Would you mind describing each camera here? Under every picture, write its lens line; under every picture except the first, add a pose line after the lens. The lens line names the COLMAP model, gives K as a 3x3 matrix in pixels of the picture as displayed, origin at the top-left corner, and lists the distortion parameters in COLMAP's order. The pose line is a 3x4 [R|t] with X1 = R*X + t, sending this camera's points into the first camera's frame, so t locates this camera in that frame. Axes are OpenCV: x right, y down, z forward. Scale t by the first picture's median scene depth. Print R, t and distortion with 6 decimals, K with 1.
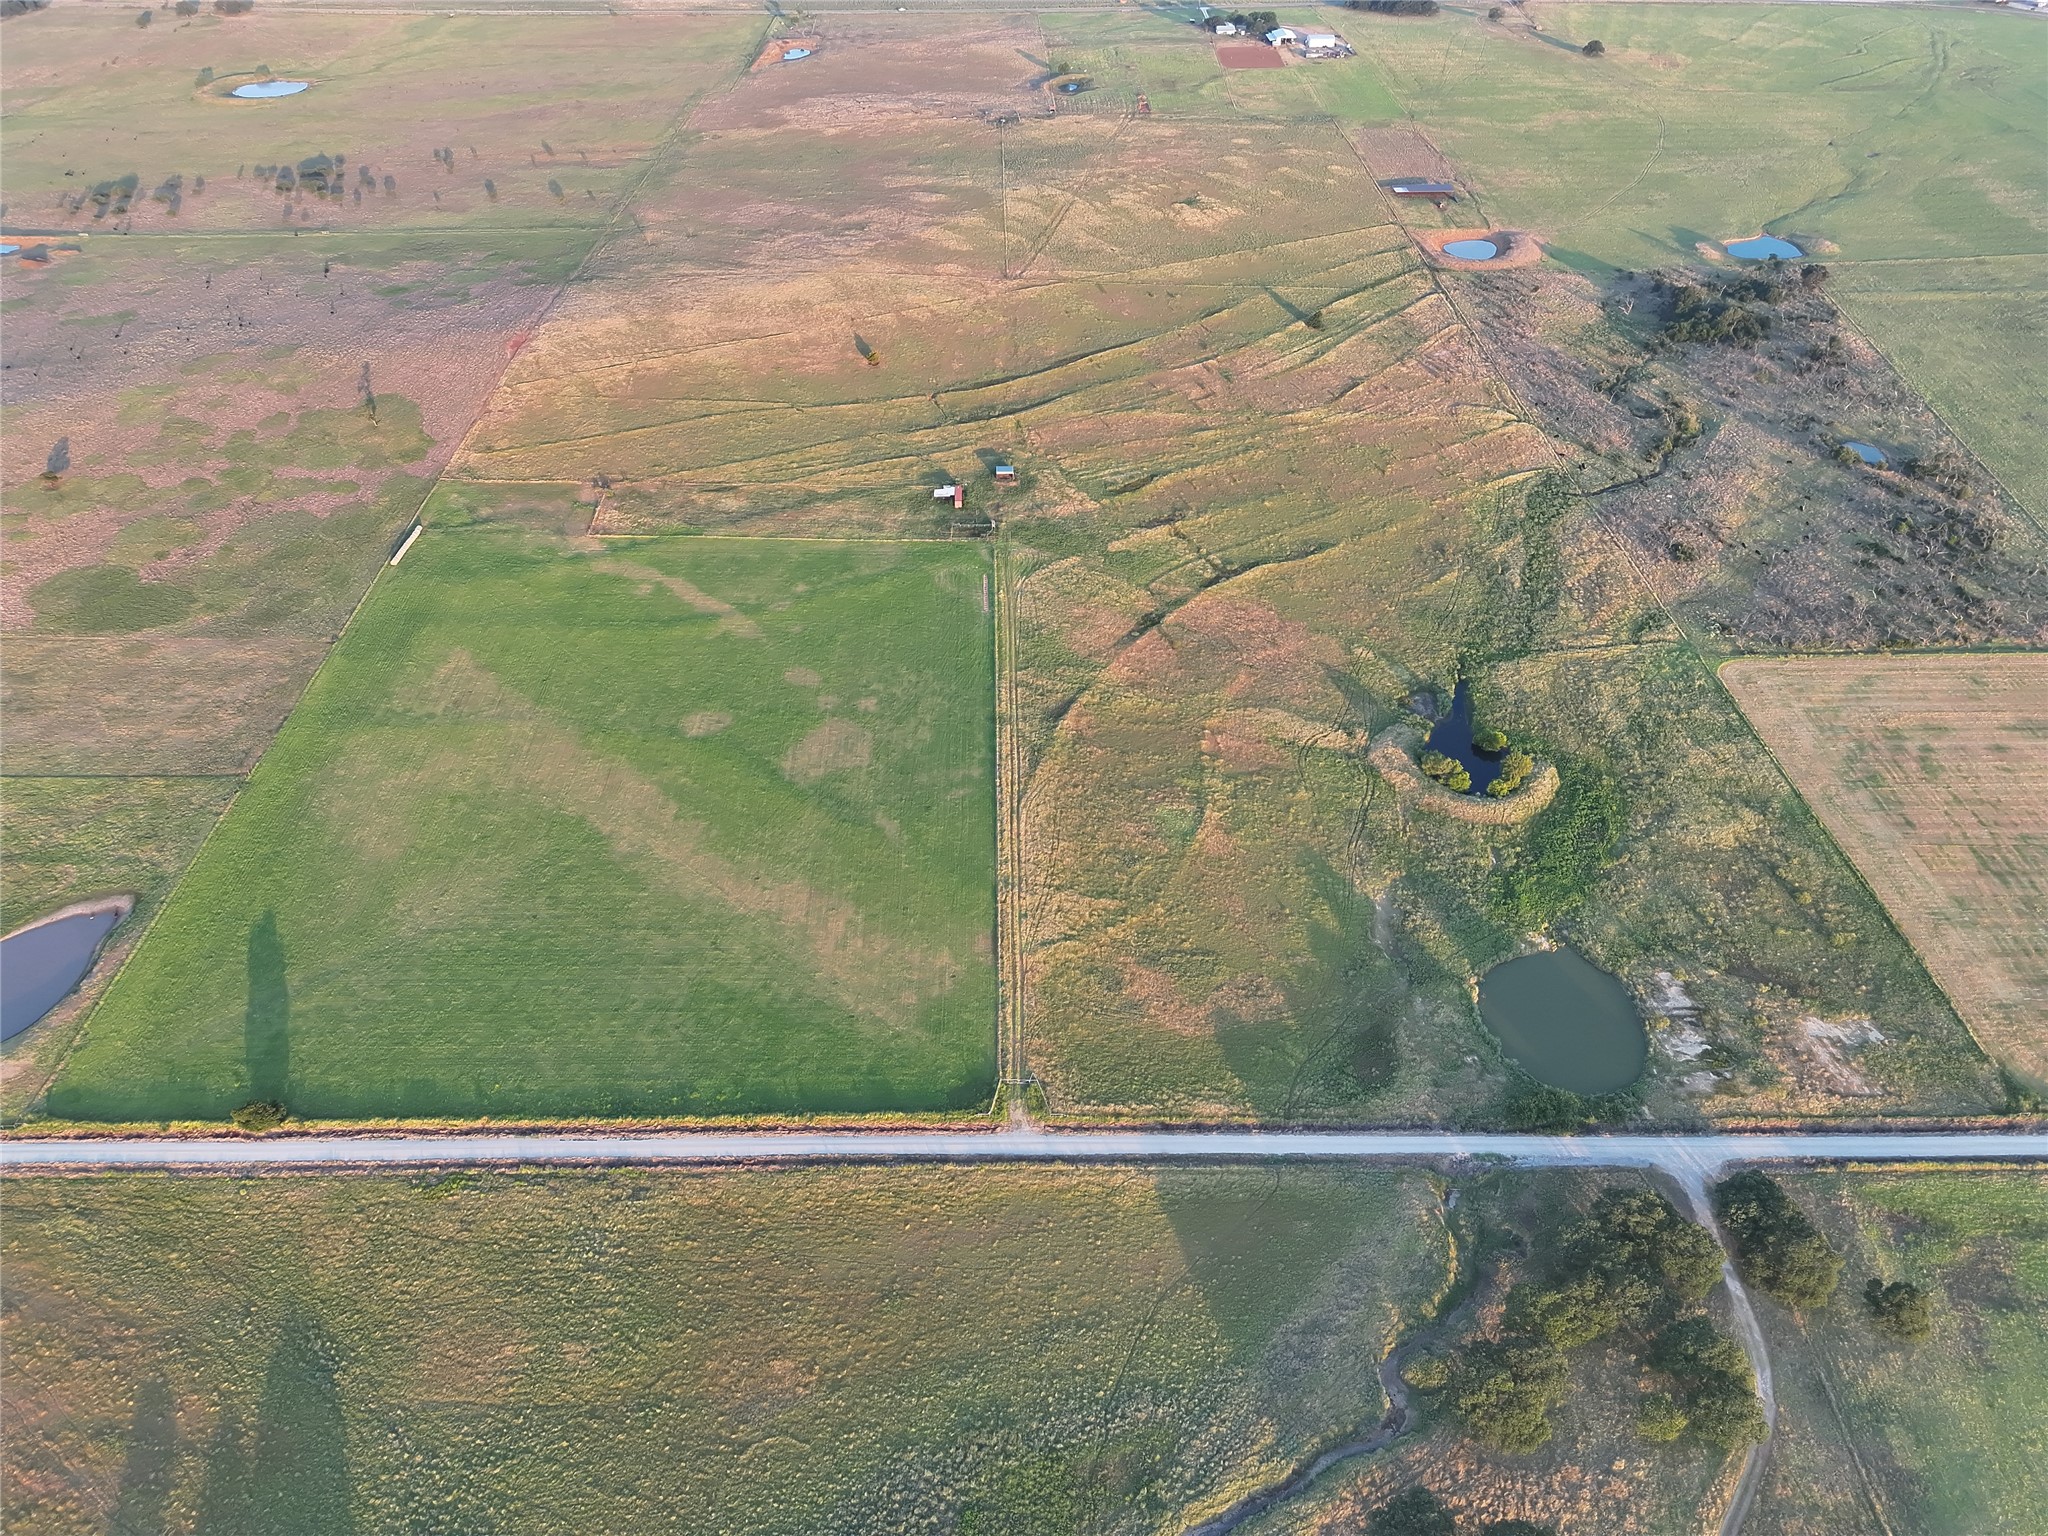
lens RADIAL K [[1438.3, 0, 1024.0], [0, 1438.3, 768.0], [0, 0, 1]] dist [0.074303, -0.068239]
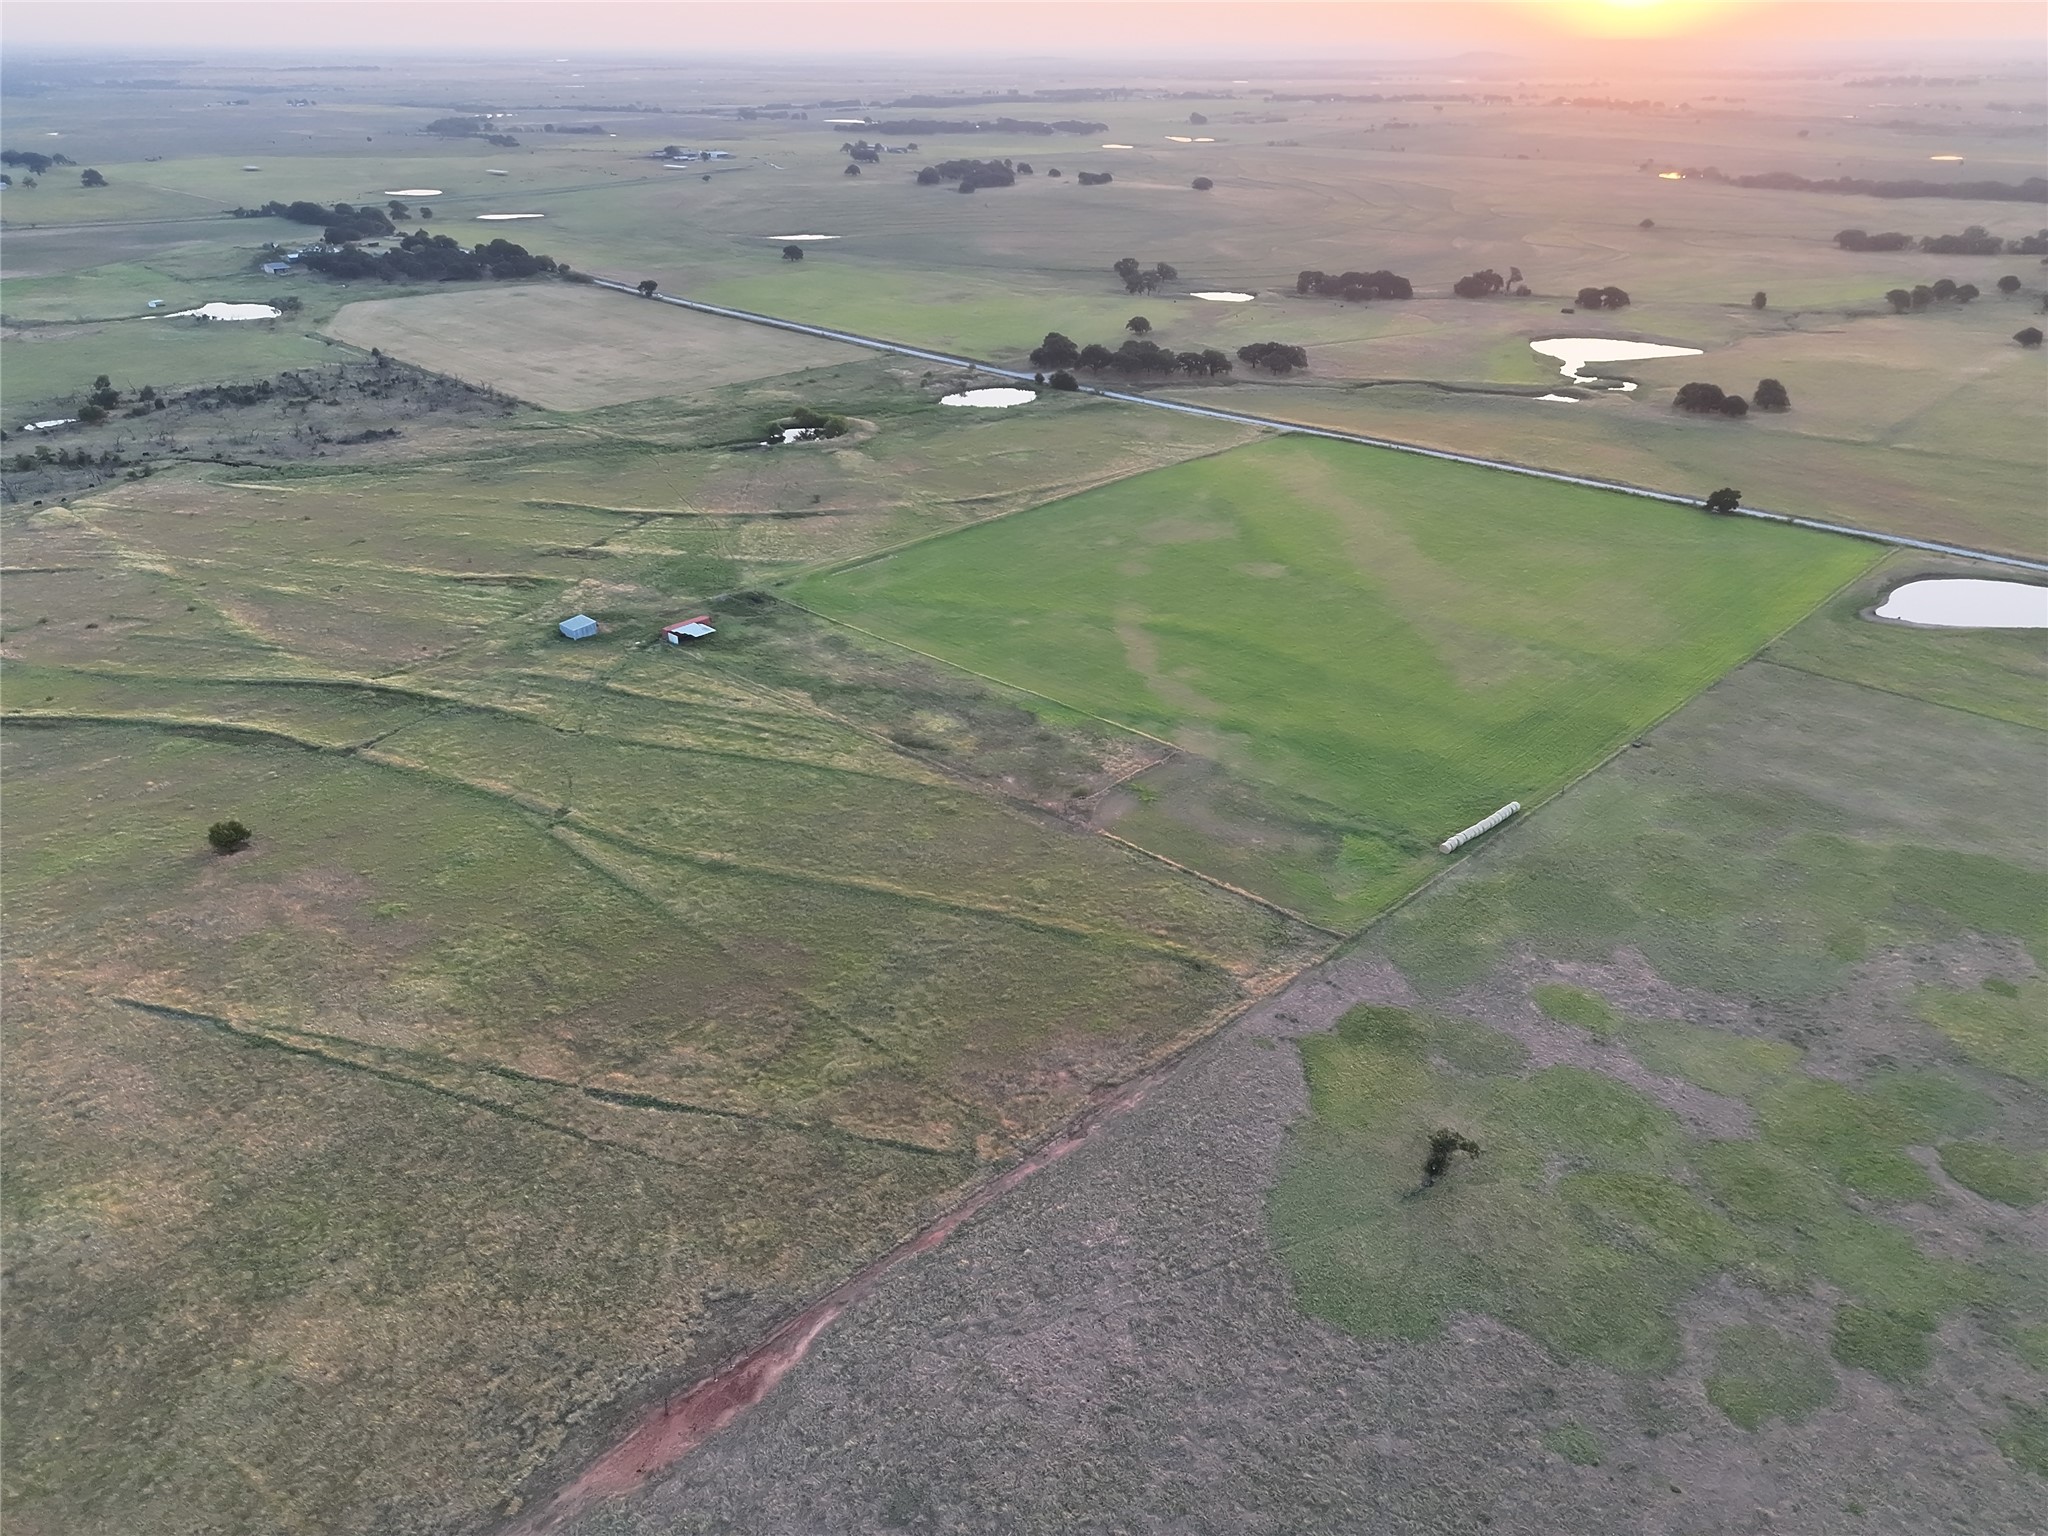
lens RADIAL K [[1438.3, 0, 1024.0], [0, 1438.3, 768.0], [0, 0, 1]] dist [0.074303, -0.068239]
pose [[-0.718000, -0.317105, 0.619614, -0.741354], [0.421245, 0.510696, 0.749495, -0.742965], [-0.554102, 0.799146, -0.233101, 1.426119]]
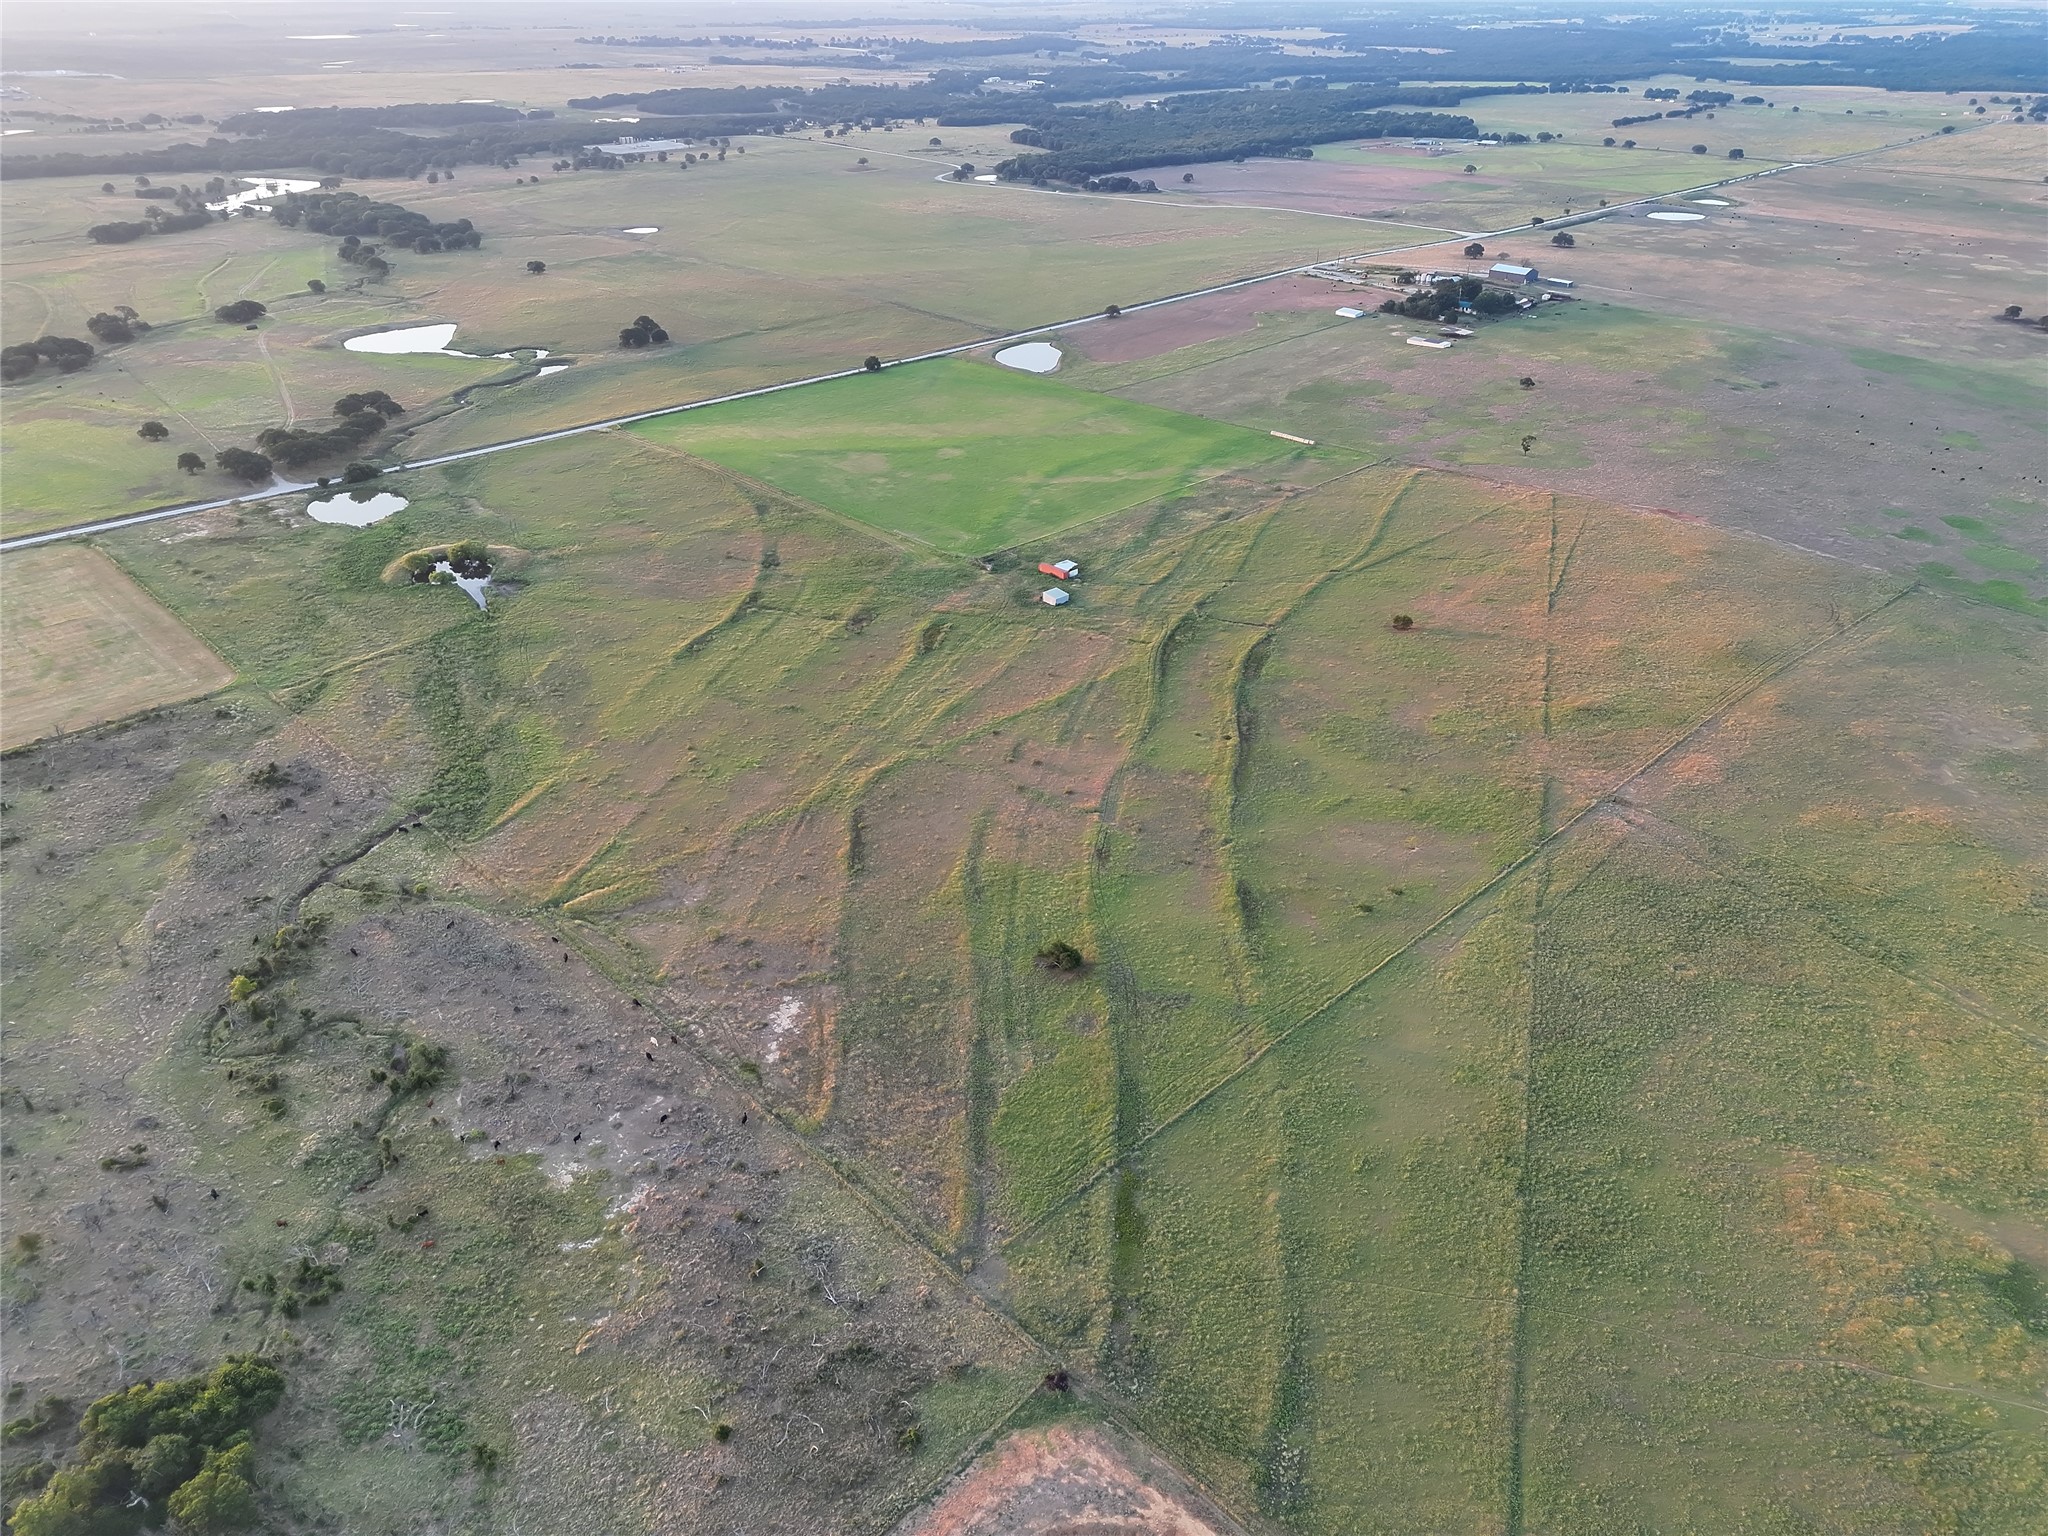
lens RADIAL K [[1438.3, 0, 1024.0], [0, 1438.3, 768.0], [0, 0, 1]] dist [0.074303, -0.068239]
pose [[-0.737298, 0.326310, -0.591534, 0.740249], [-0.413623, 0.474264, 0.777168, -1.103195], [0.534141, 0.817677, -0.214704, 1.662384]]
